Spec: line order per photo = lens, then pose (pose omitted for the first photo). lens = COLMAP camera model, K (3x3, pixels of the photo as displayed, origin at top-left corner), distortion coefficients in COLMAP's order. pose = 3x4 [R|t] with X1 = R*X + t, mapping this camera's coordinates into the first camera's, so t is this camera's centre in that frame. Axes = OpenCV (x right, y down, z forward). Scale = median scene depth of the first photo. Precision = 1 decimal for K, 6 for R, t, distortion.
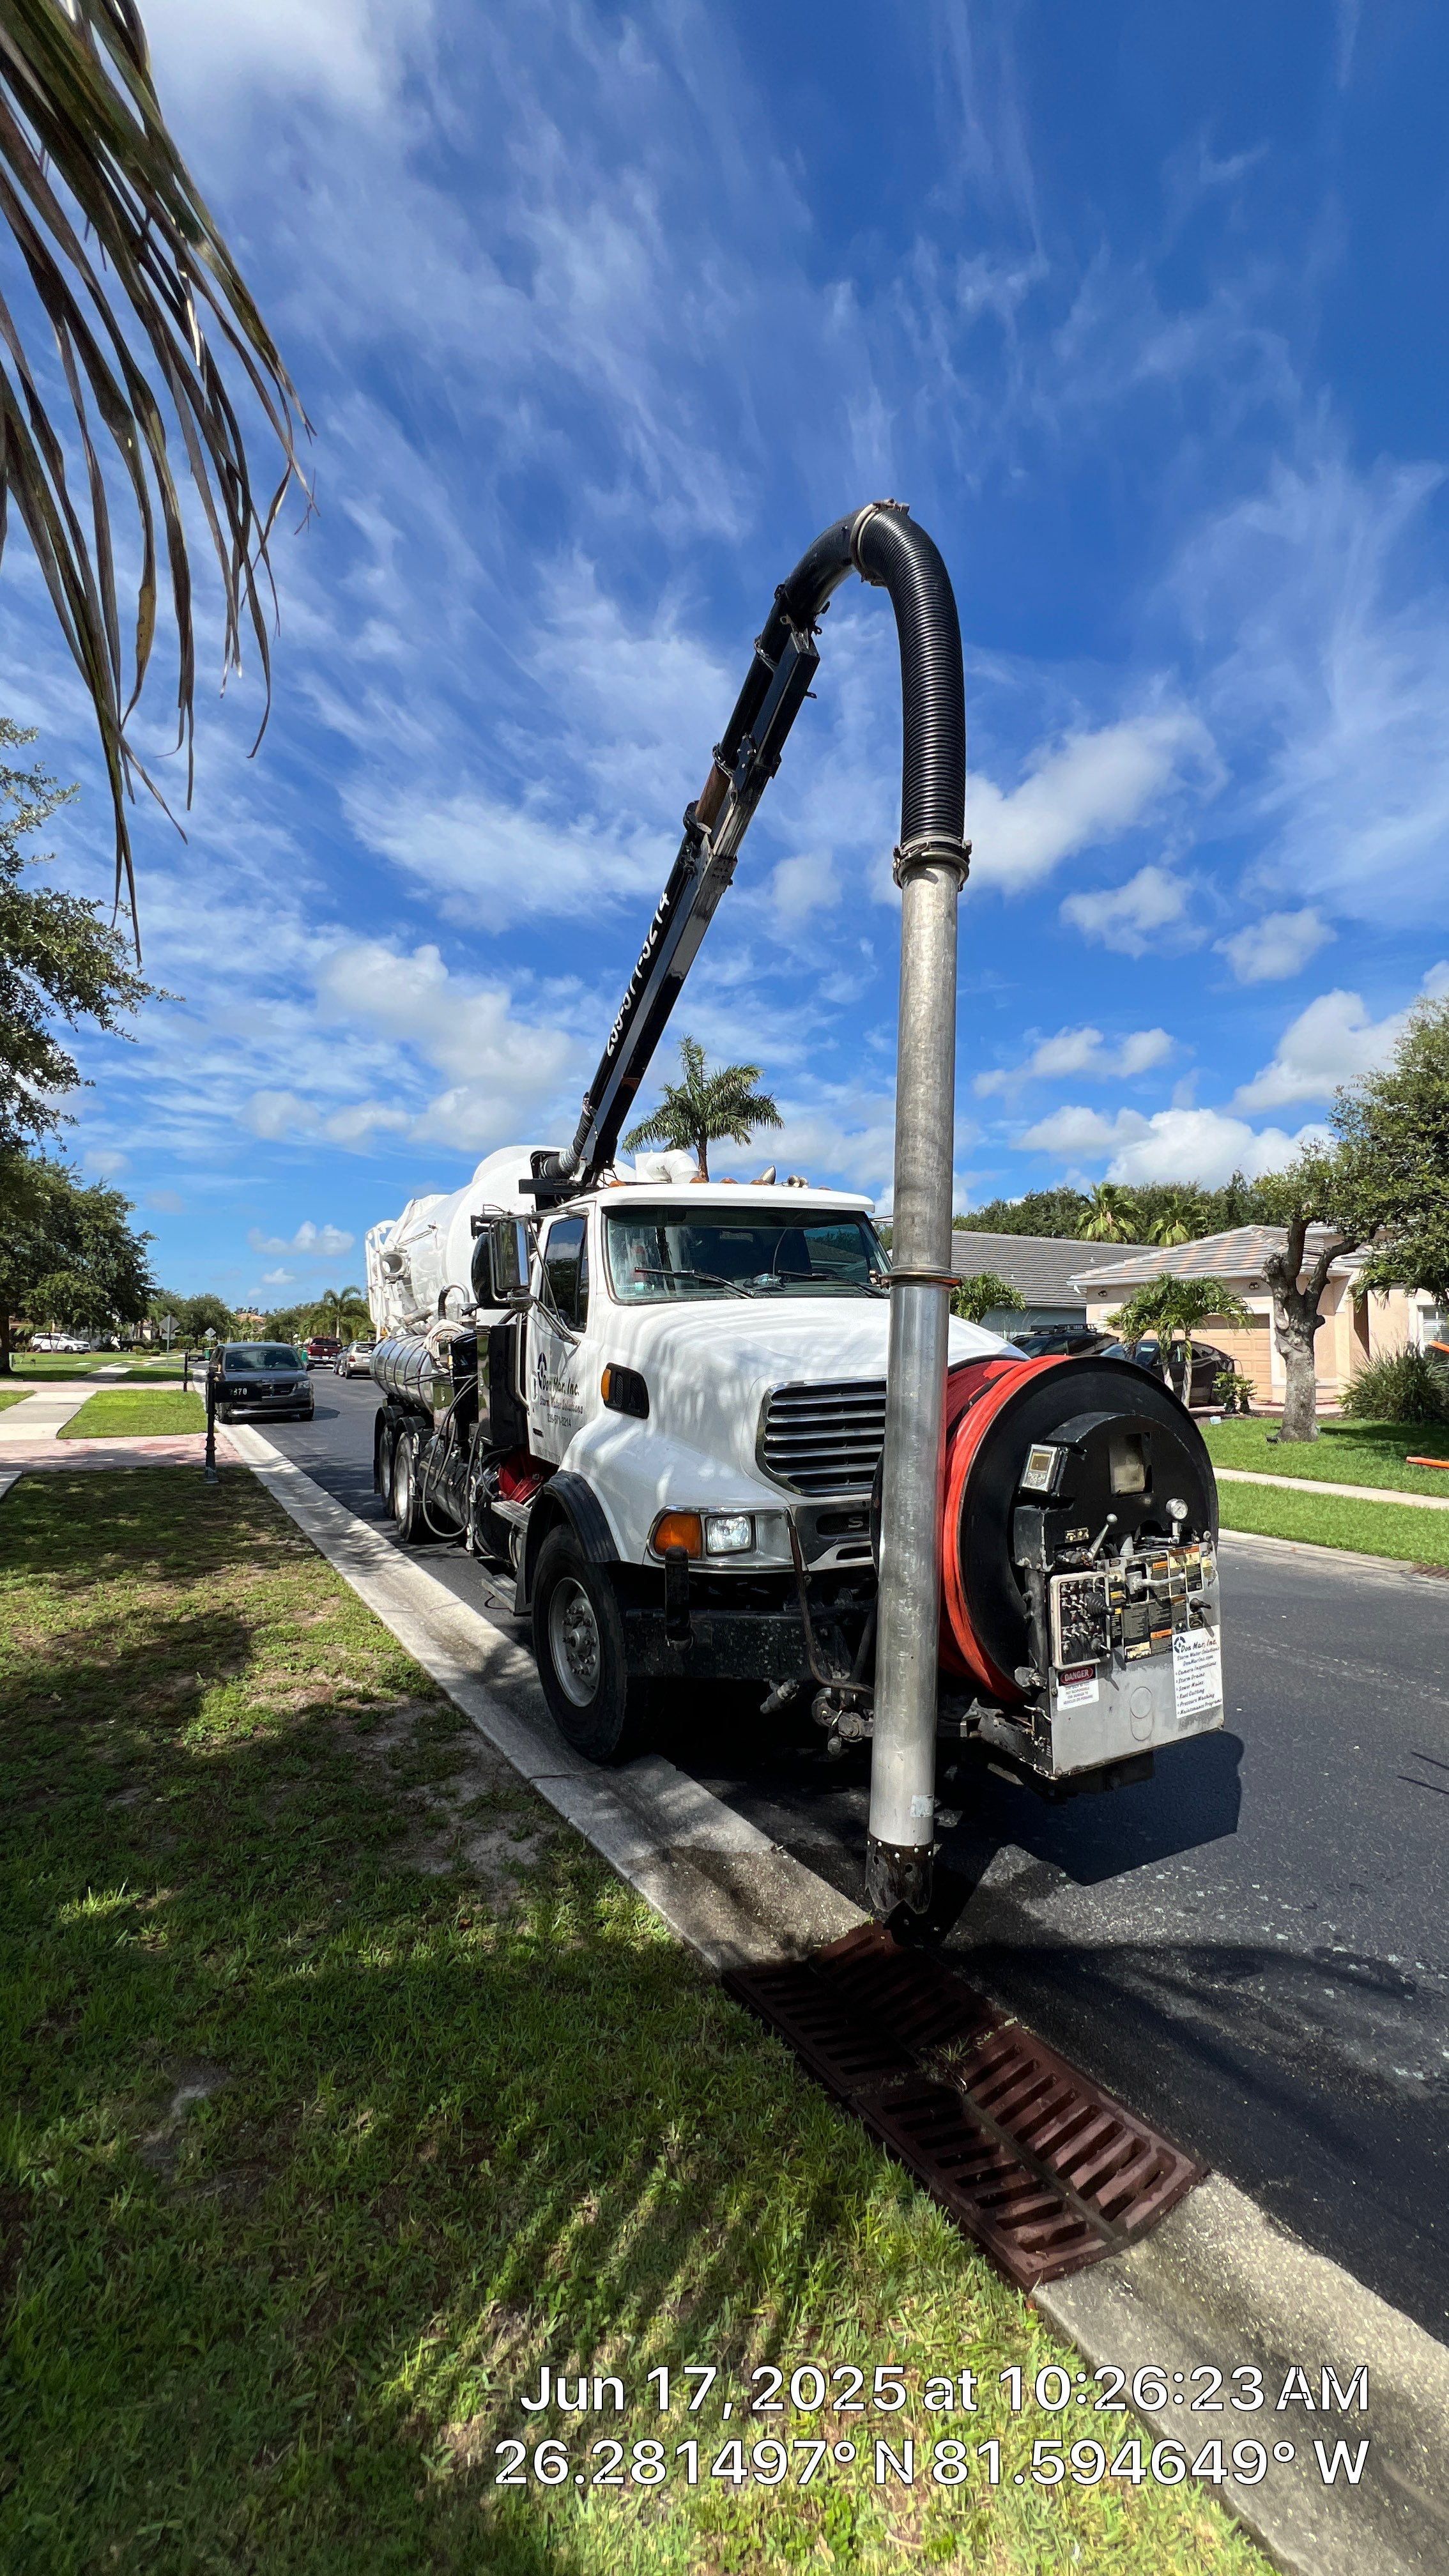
lens RADIAL K [[1035.7, 0, 759.1], [0, 1035.7, 1279.7], [0, 0, 1]] dist [-0.002253, 0.000003]
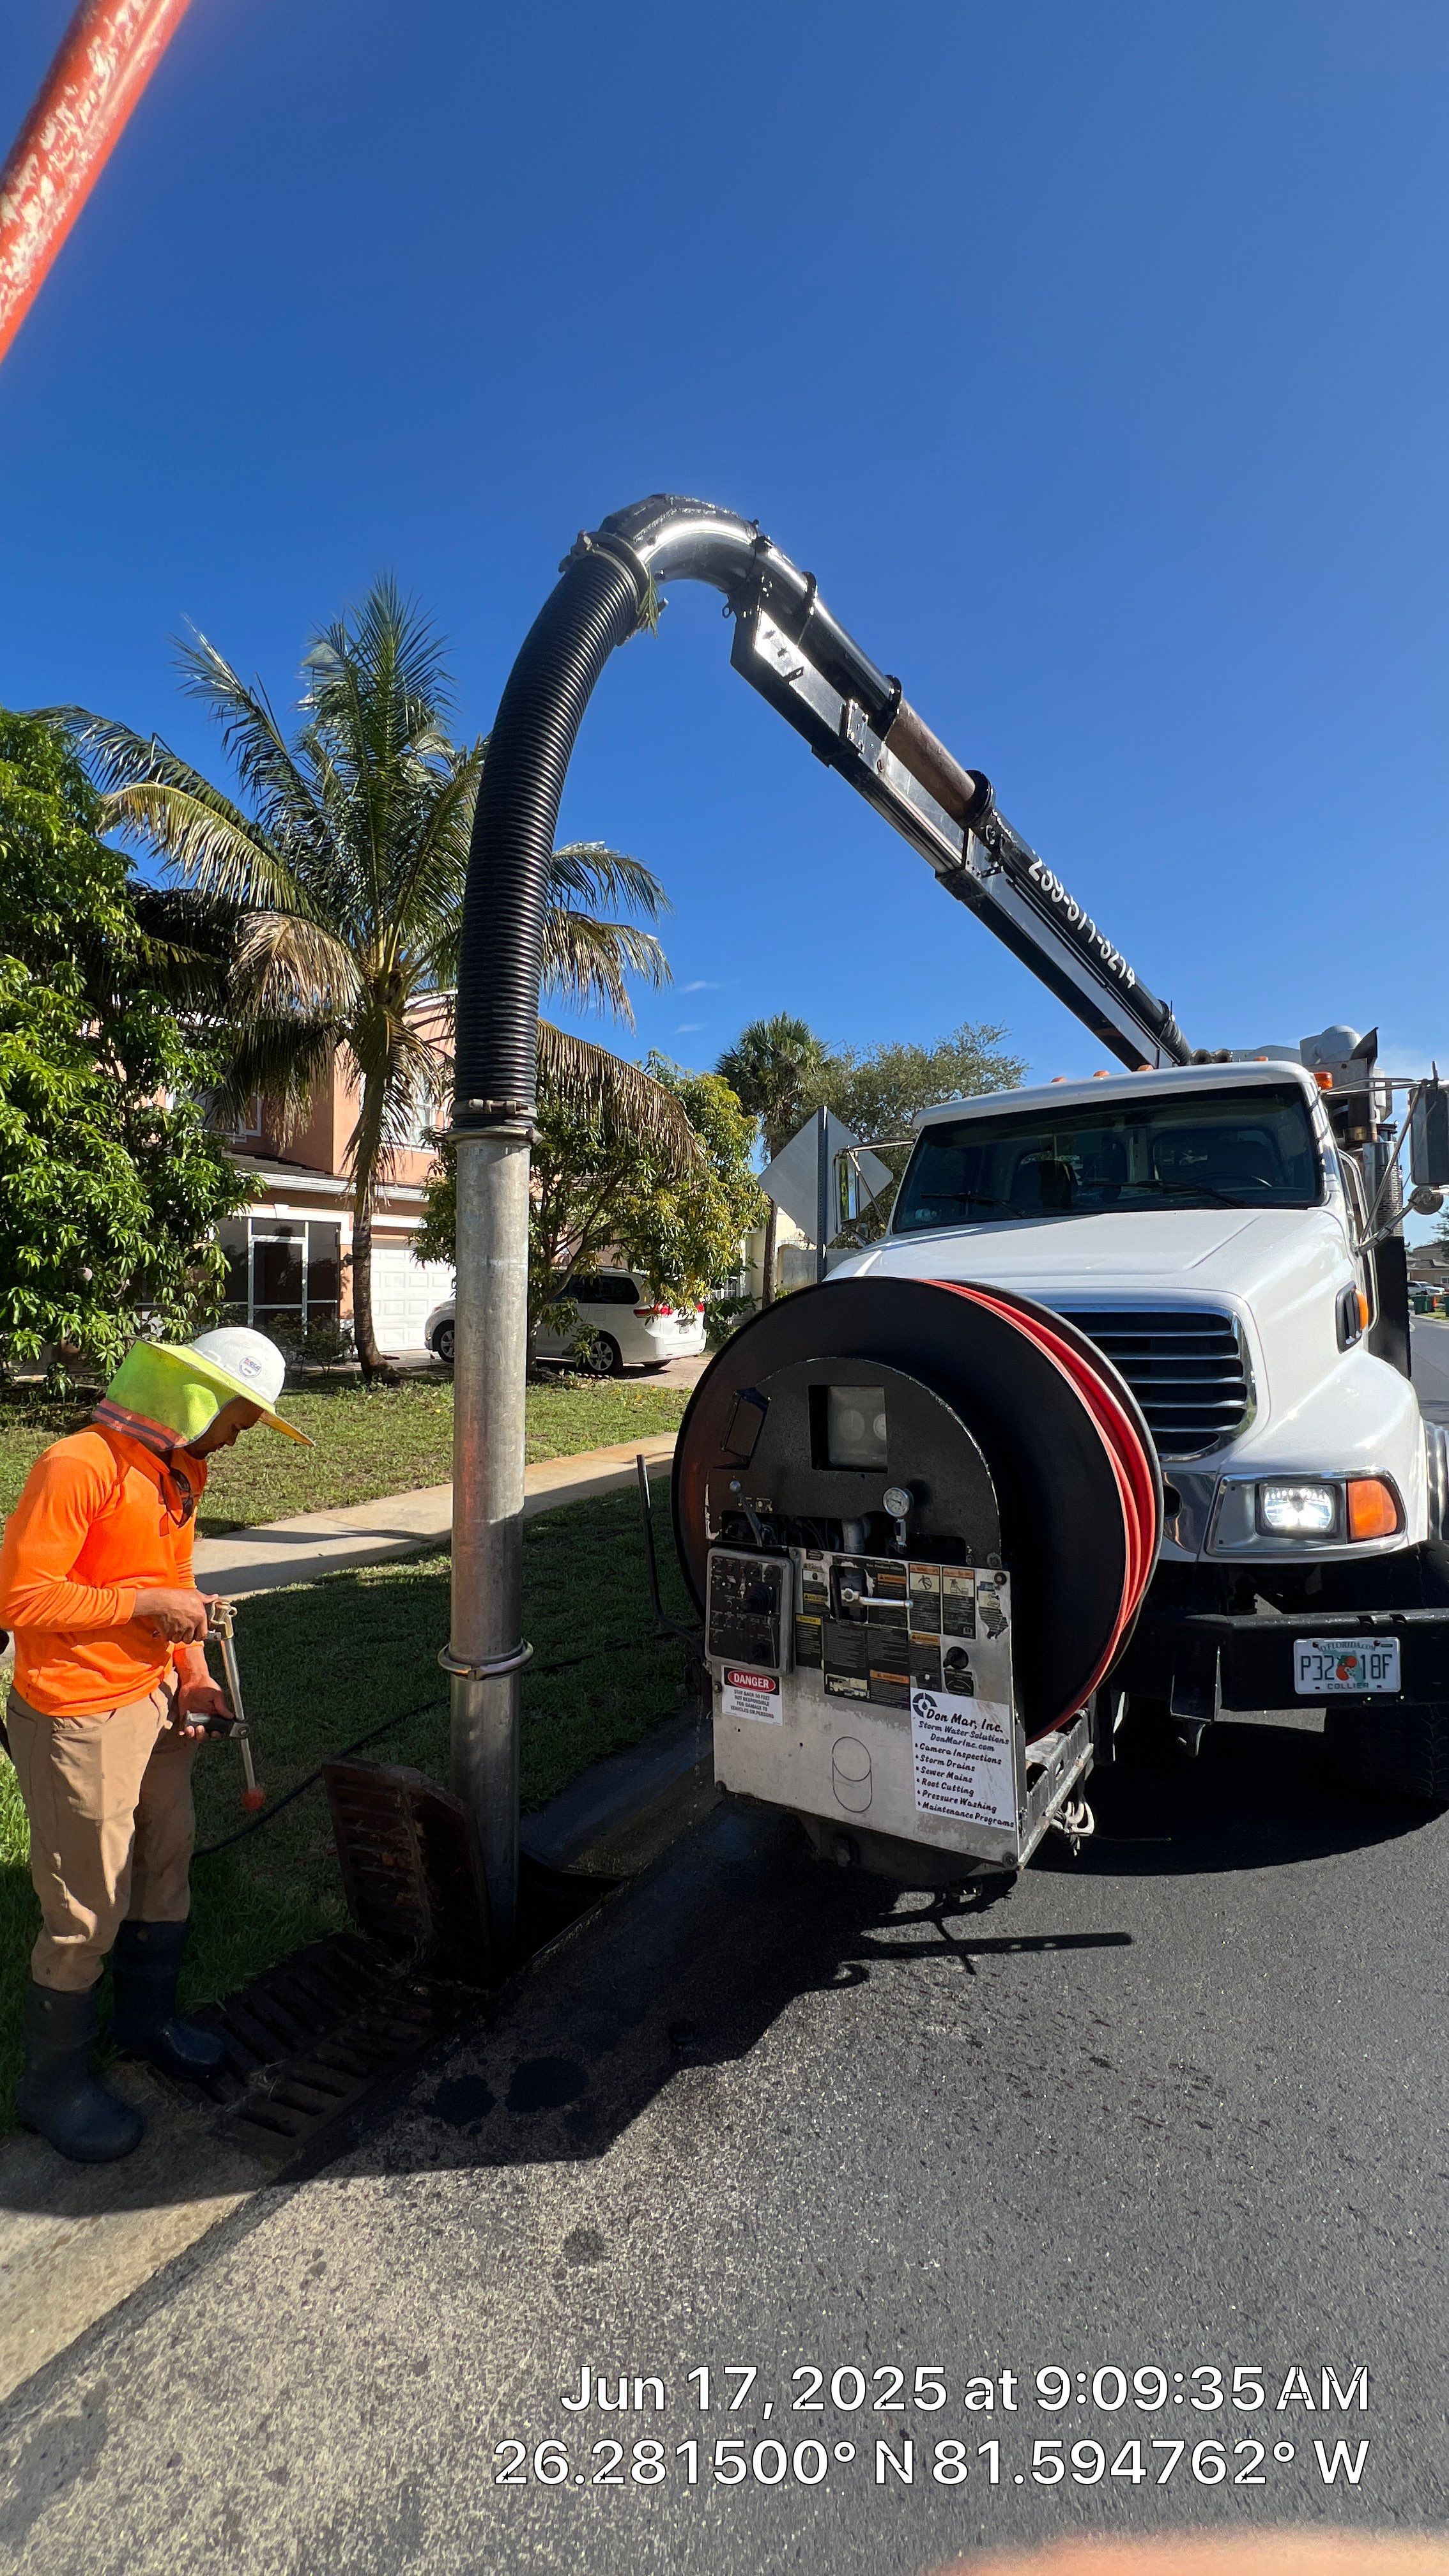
lens RADIAL K [[1035.7, 0, 759.1], [0, 1035.7, 1279.7], [0, 0, 1]] dist [-0.002253, 0.000003]
pose [[0.489935, -0.012335, -0.871672, 0.957805], [0.075976, 0.996699, 0.028599, 0.052845], [0.868442, -0.080238, 0.489255, 0.614424]]
